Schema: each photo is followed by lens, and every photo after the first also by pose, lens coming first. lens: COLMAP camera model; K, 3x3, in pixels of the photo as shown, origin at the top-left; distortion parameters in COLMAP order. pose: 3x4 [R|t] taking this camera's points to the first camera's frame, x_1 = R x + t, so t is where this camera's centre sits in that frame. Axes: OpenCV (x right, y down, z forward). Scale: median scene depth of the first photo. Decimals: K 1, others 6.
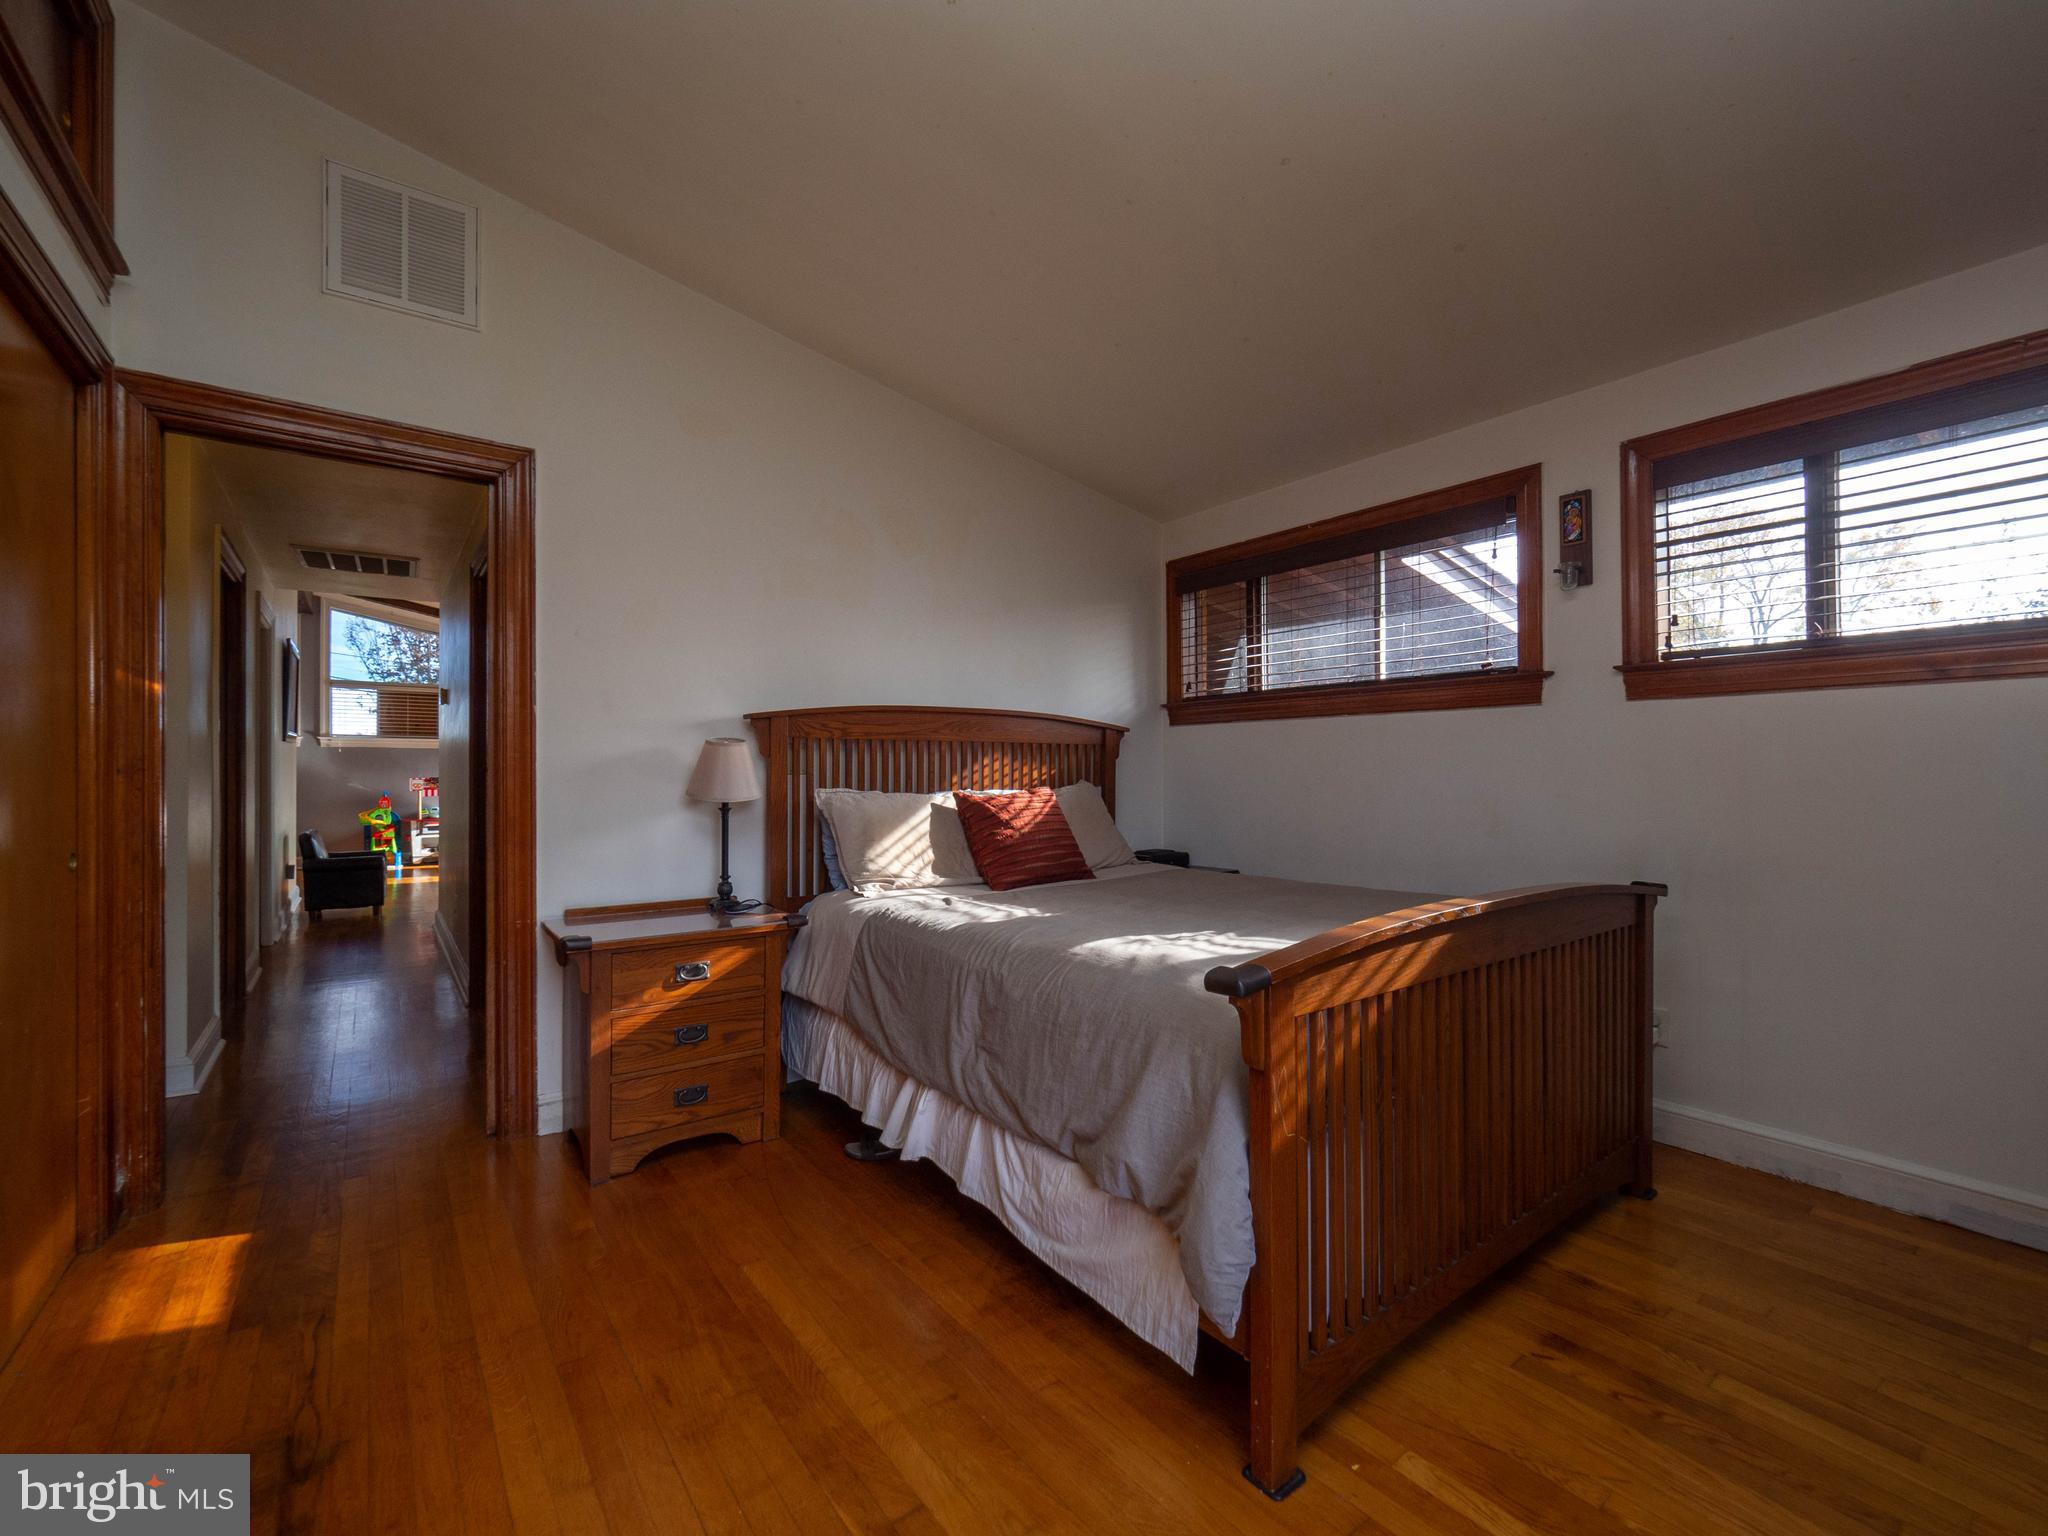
lens RADIAL K [[886.3, 0, 1024.0], [0, 886.3, 768.0], [0, 0, 1]] dist [0.001897, 0.000037]
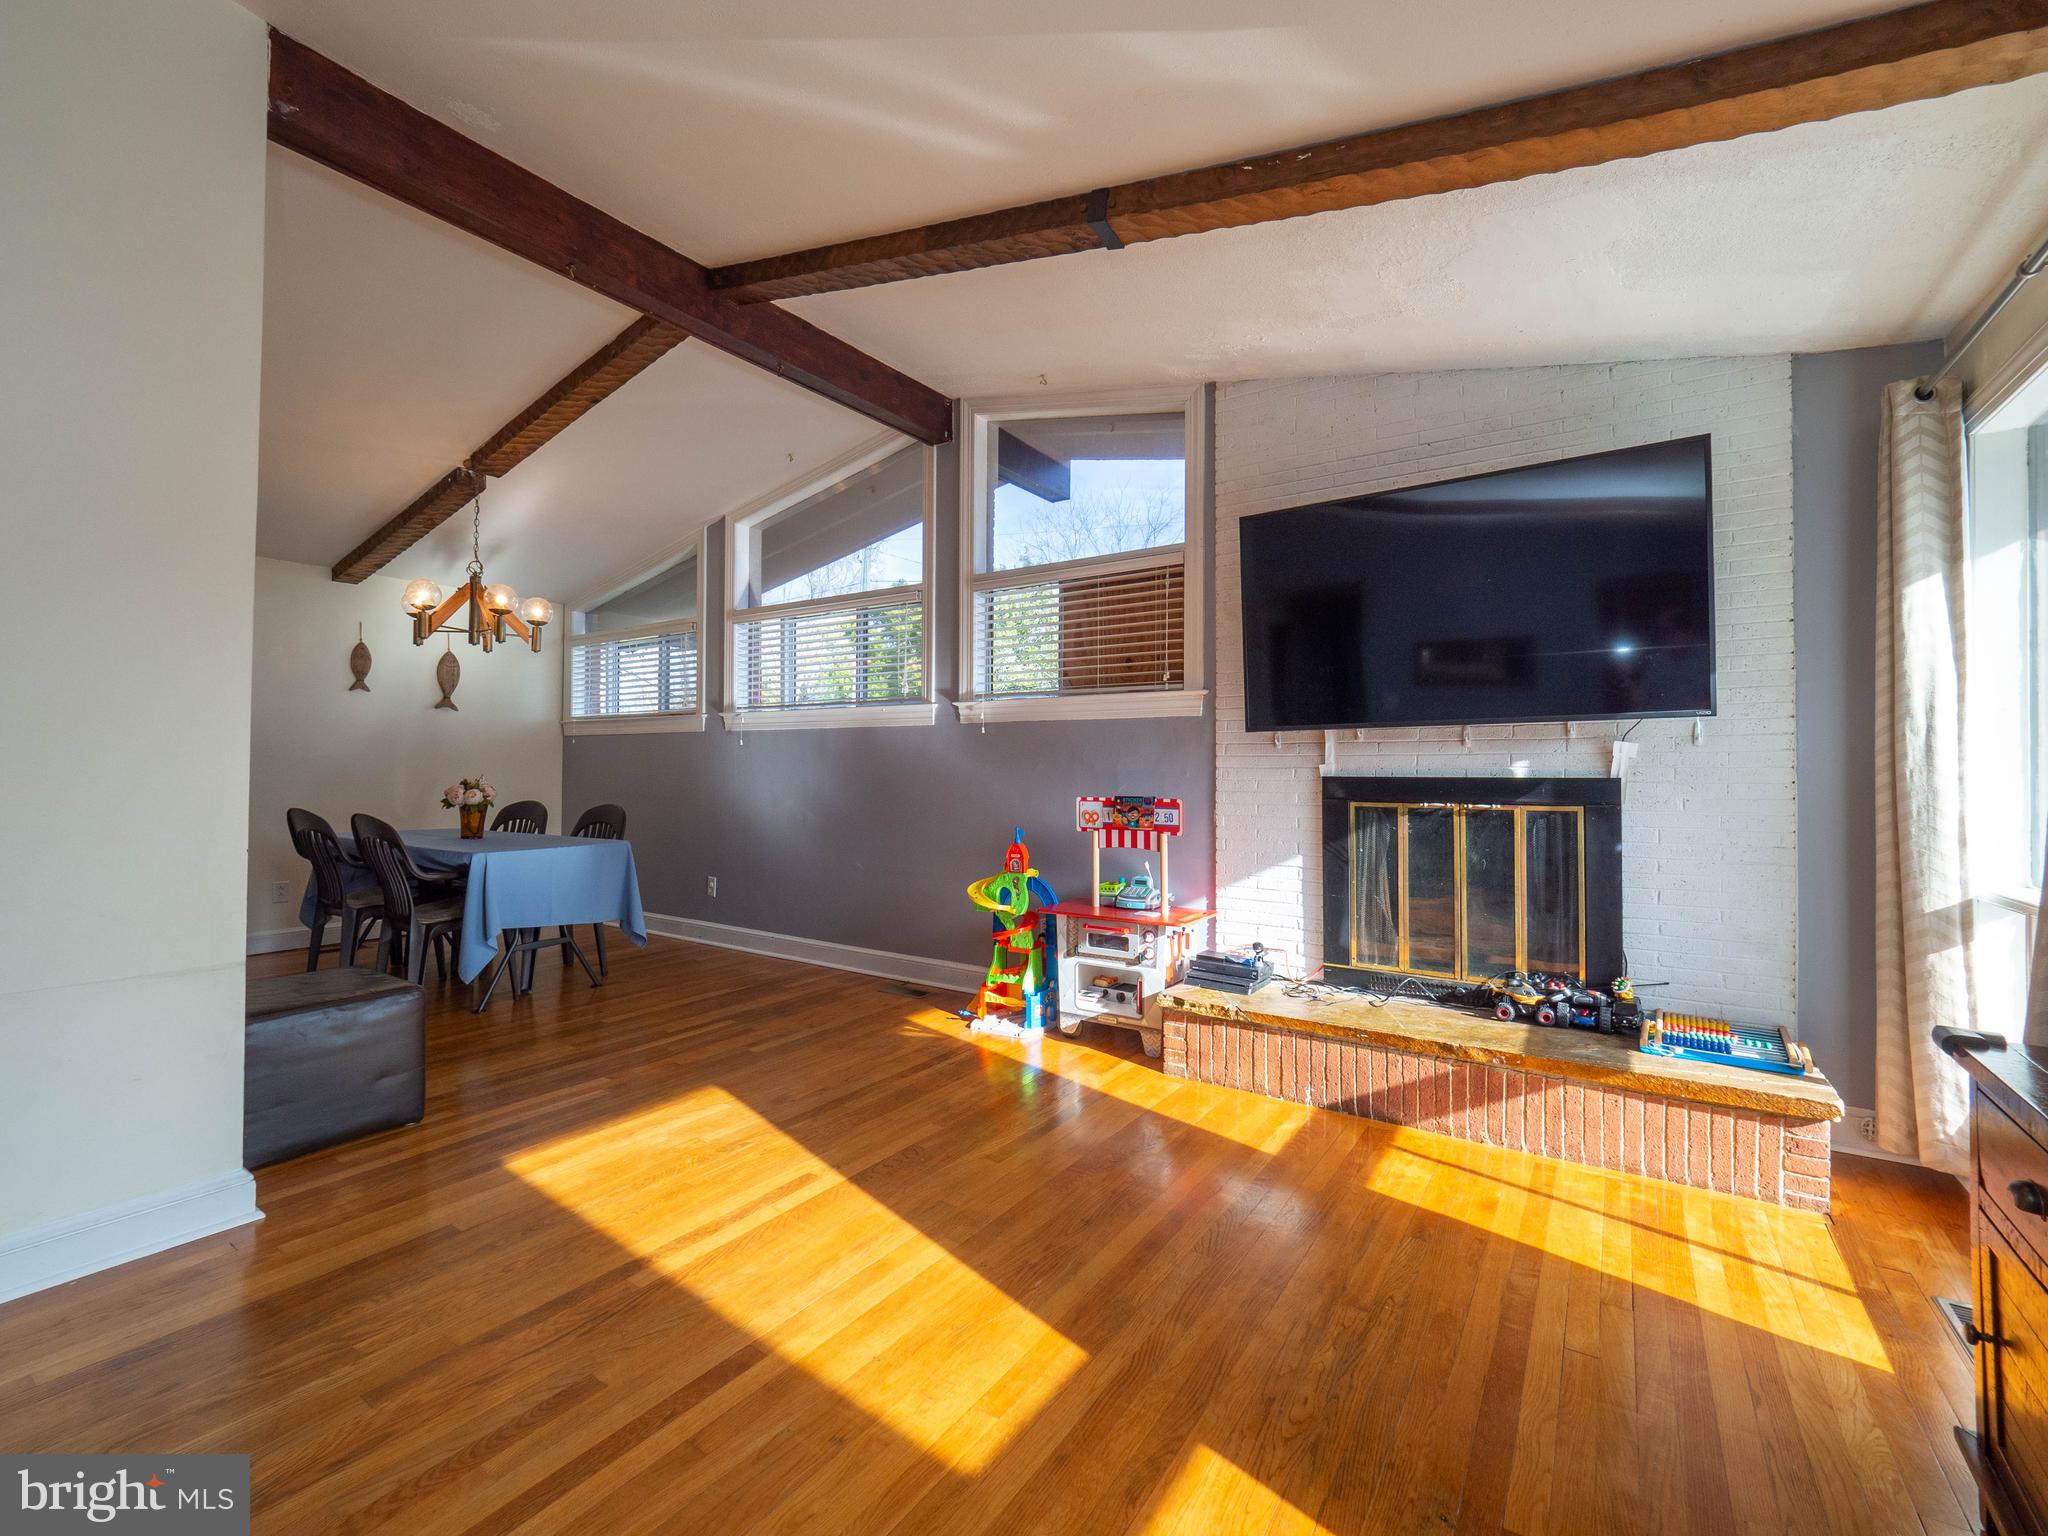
lens RADIAL K [[901.9, 0, 960.5], [0, 901.9, 761.7], [0, 0, 1]] dist [-0.012962, -0.000544]
pose [[0.293433, -0.008798, -0.955939, -0.344697], [-0.001294, 0.999953, -0.009600, 0.000400], [0.955979, 0.004054, 0.293407, 0.850411]]
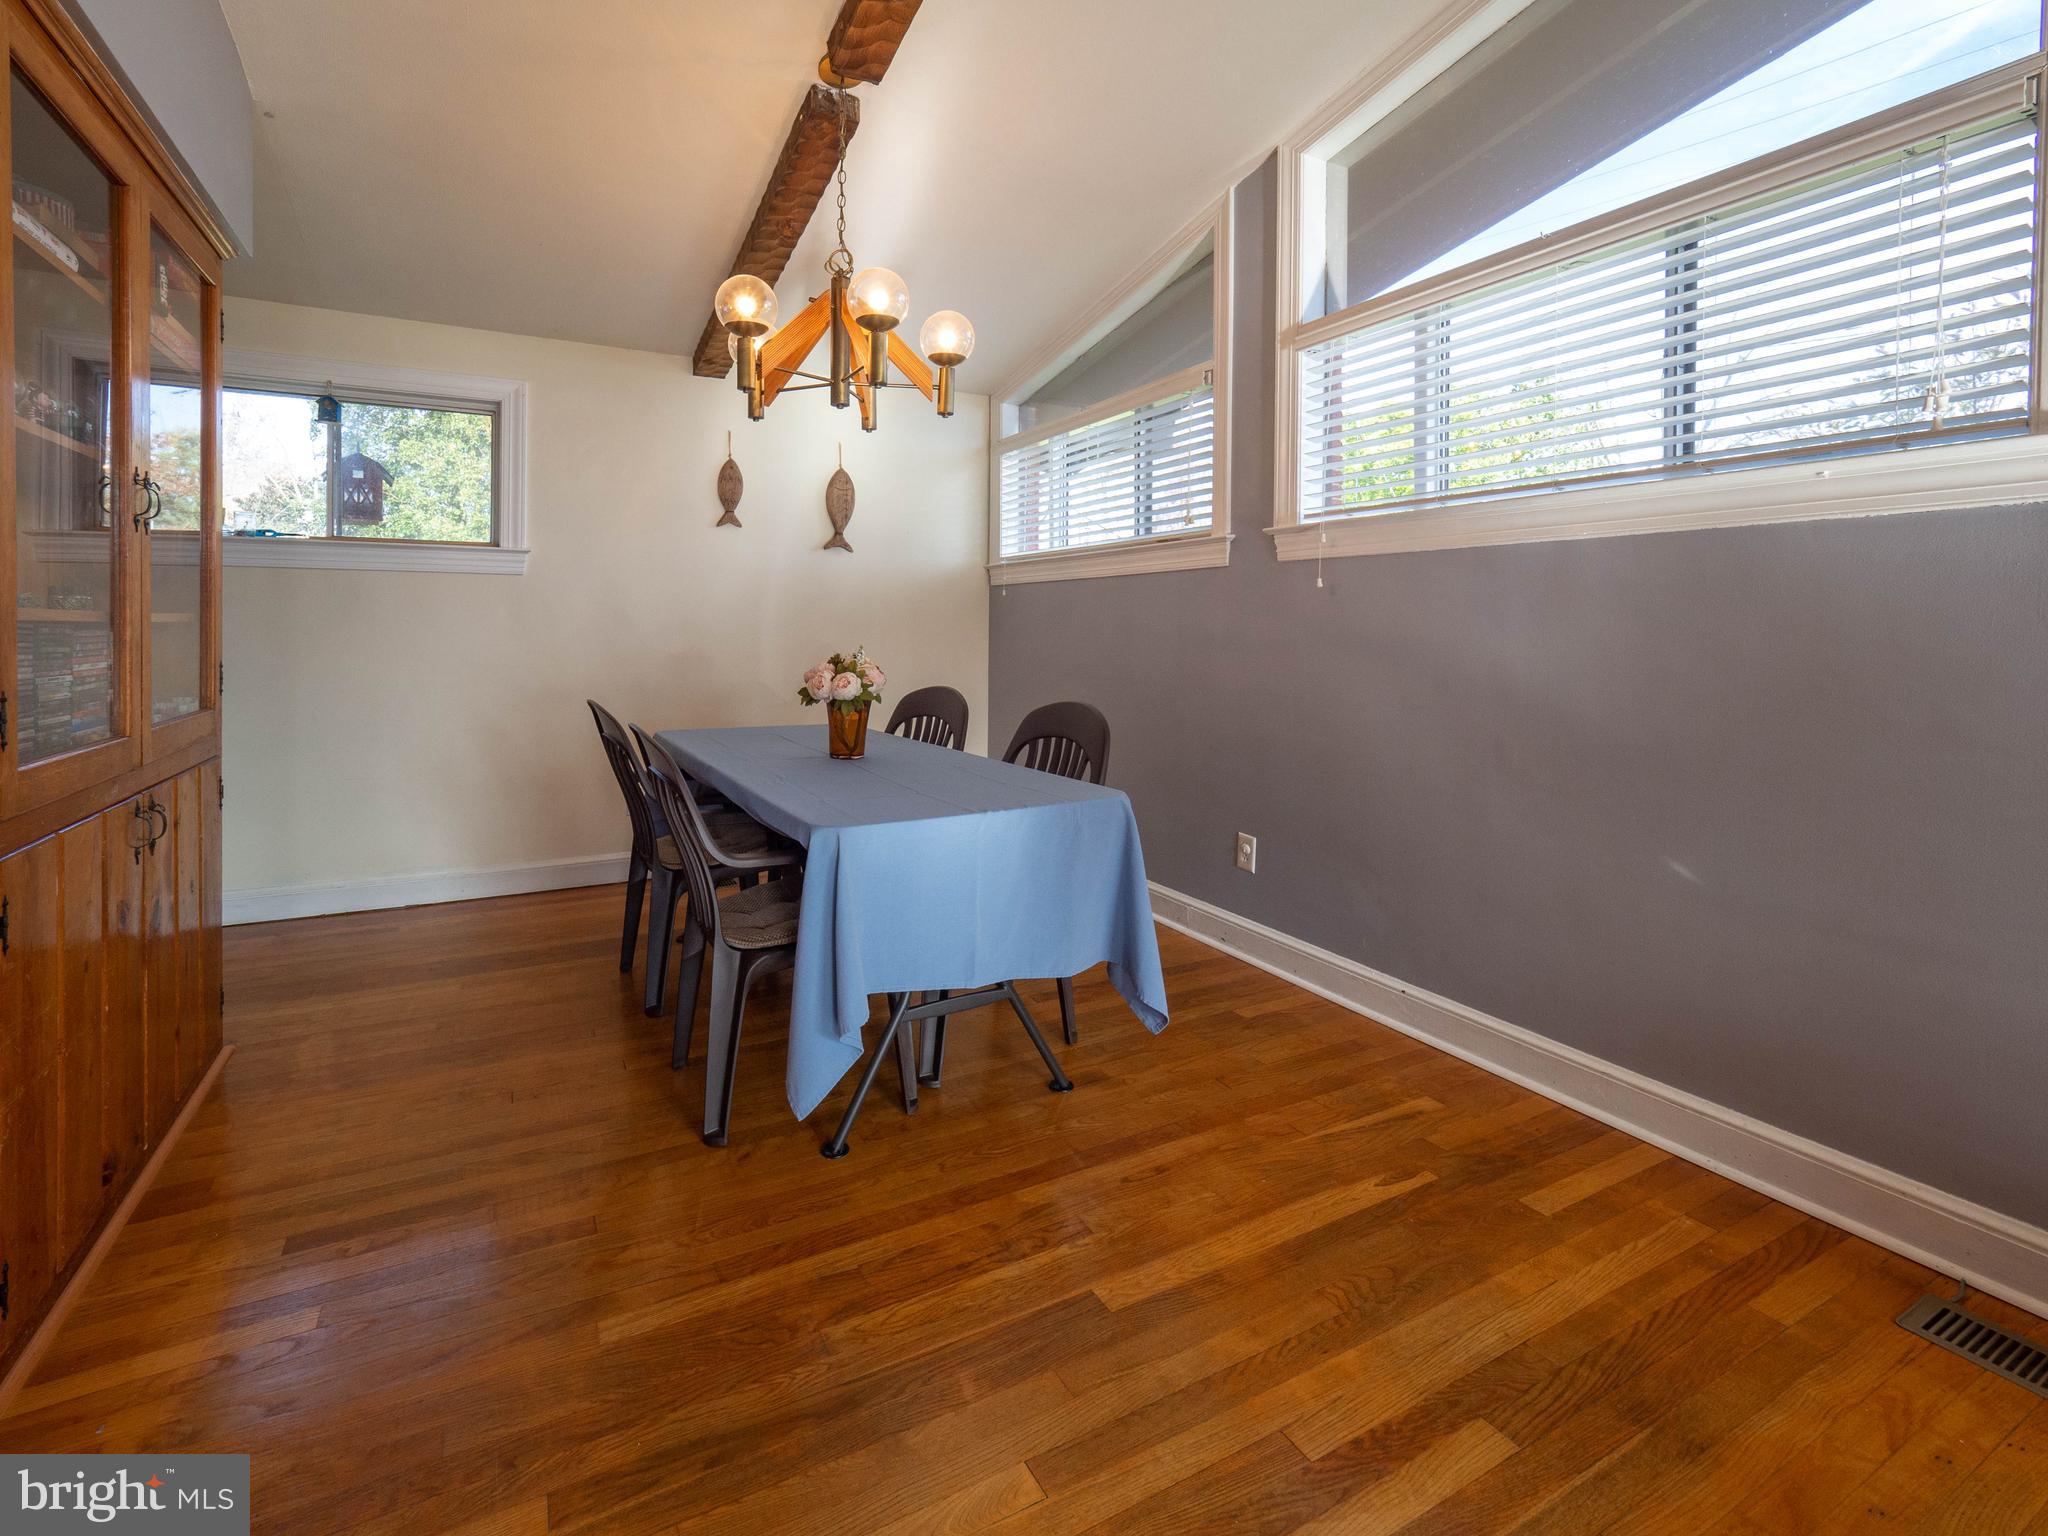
lens RADIAL K [[923.5, 0, 936.3], [0, 923.5, 633.2], [0, 0, 1]] dist [-0.000327, -0.000374]
pose [[-0.171028, 0.001414, -0.985265, -0.619191], [-0.001391, 0.999998, 0.001677, -0.001592], [0.985265, 0.001658, -0.171026, 0.815754]]
